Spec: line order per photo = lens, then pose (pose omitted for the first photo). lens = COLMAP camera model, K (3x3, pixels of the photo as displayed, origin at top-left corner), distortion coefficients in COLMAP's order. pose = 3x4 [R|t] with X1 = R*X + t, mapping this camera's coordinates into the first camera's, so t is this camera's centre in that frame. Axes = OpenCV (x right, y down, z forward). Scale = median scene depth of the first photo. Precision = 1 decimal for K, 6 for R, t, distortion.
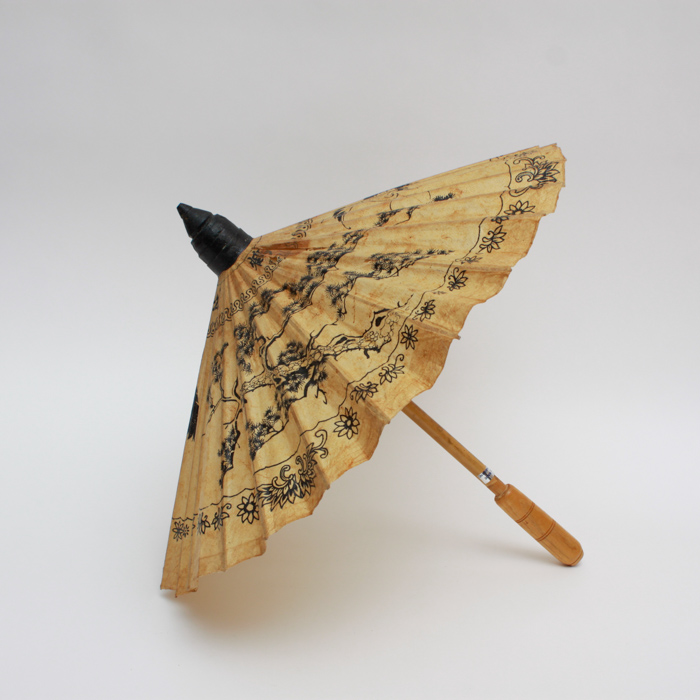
lens RADIAL K [[1304.6, 0, 340.9], [0, 1304.6, 391.5], [0, 0, 1]] dist [0.161672, 0.000000]
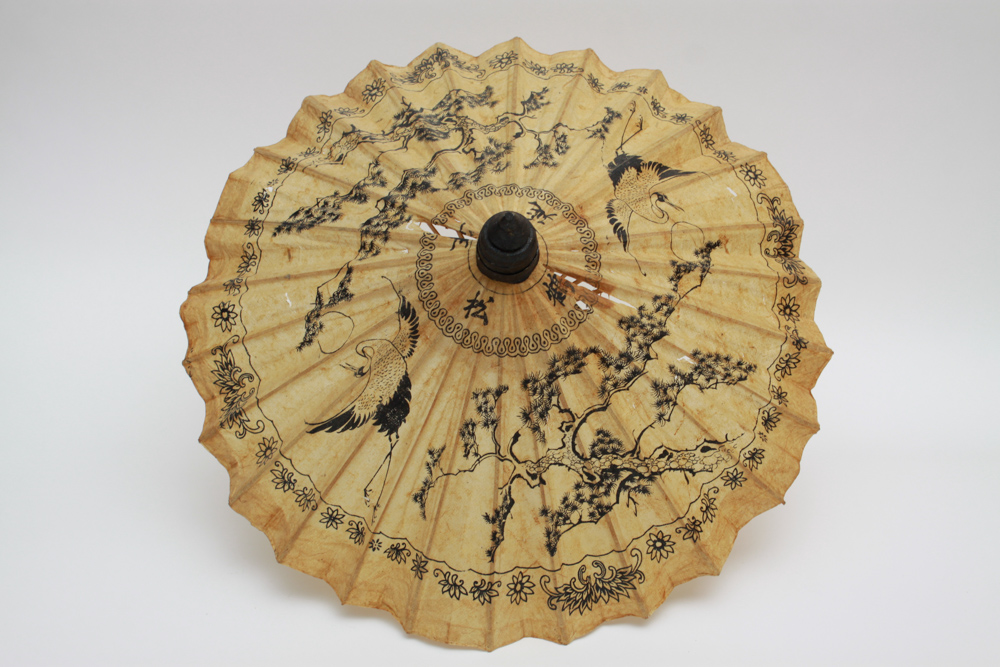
lens RADIAL K [[1780.0, 0, 491.6], [0, 1780.0, 326.4], [0, 0, 1]] dist [-0.011142, 0.000000]
pose [[0.590014, -0.086268, 0.802771, -1.144365], [-0.468383, 0.773299, 0.427348, -0.625778], [-0.657648, -0.628145, 0.415851, 0.577761]]
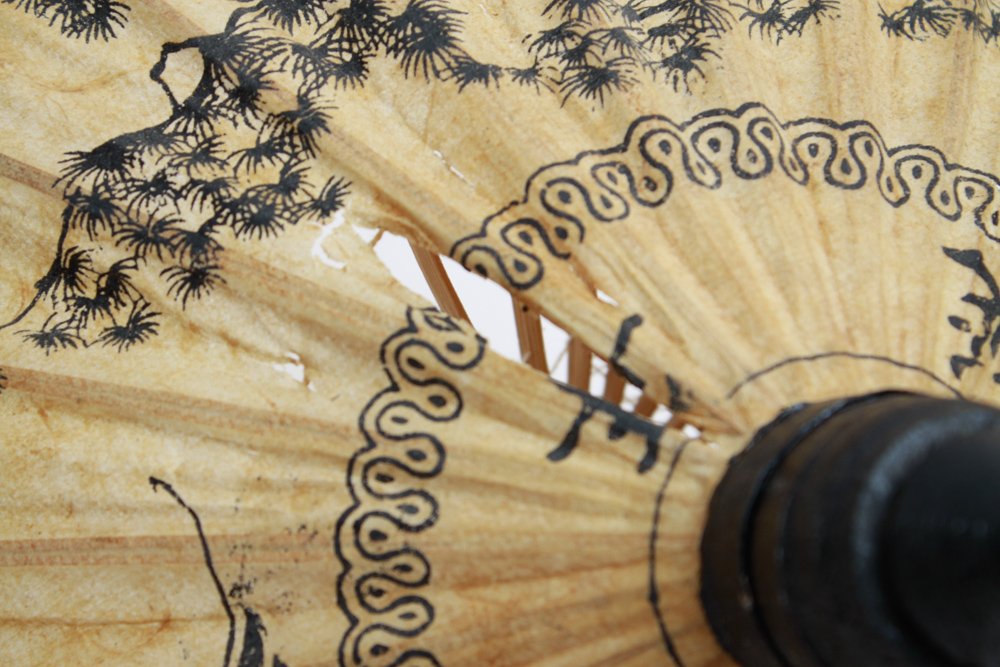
lens RADIAL K [[2283.4, 0, 496.2], [0, 2283.4, 336.8], [0, 0, 1]] dist [0.081908, 0.000000]
pose [[0.424937, -0.190257, 0.885003, -0.390619], [-0.688440, 0.566888, 0.452426, -0.244995], [-0.587775, -0.801524, 0.109911, 1.160814]]
